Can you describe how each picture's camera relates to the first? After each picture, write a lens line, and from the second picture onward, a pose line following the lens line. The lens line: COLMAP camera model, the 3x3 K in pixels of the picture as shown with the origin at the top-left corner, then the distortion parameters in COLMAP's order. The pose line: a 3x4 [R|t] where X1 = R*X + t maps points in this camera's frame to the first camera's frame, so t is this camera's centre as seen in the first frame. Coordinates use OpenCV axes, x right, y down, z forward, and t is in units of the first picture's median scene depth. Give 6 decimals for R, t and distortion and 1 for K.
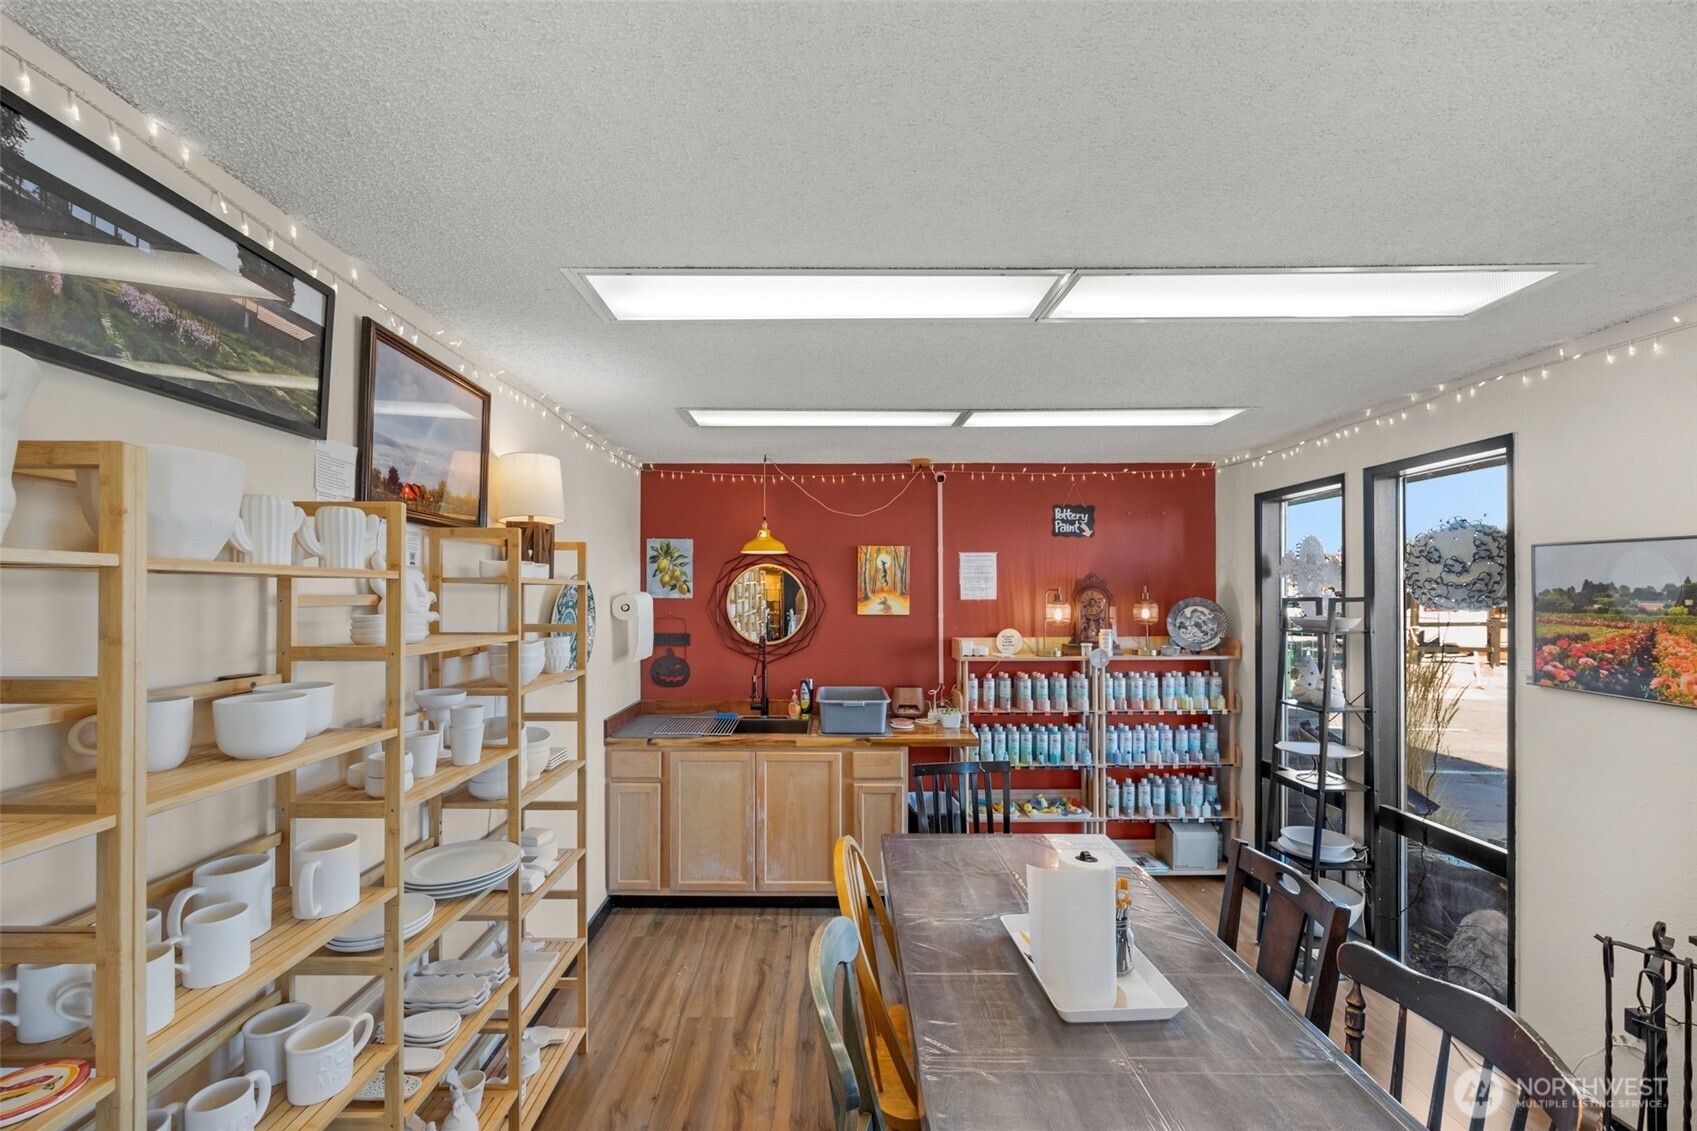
lens RADIAL K [[688.0, 0, 844.0], [0, 688.0, 596.1], [0, 0, 1]] dist [-0.000112, 0.000006]
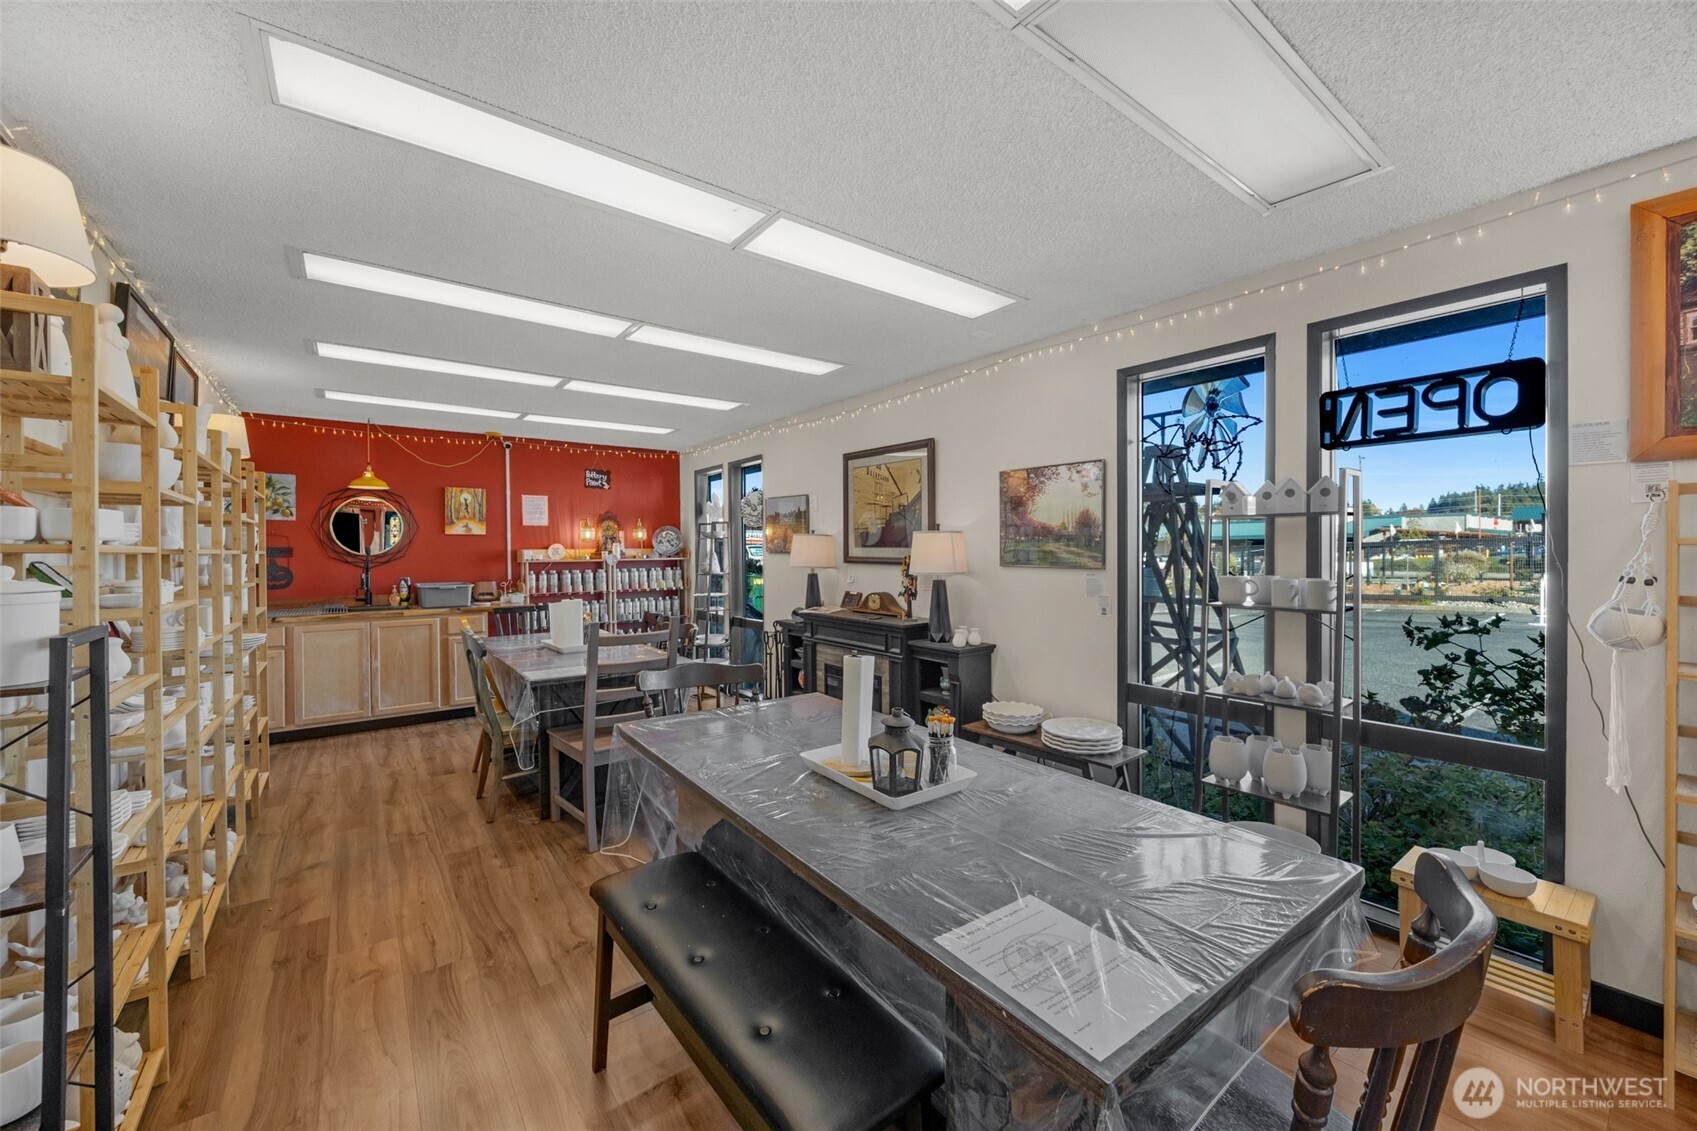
lens RADIAL K [[654.3, 0, 854.5], [0, 654.3, 561.6], [0, 0, 1]] dist [-0.000210, -0.000039]
pose [[0.806772, -0.011269, 0.590756, -0.104763], [0.005050, 0.999913, 0.012178, 0.075935], [-0.590842, -0.006842, 0.806758, -0.662282]]
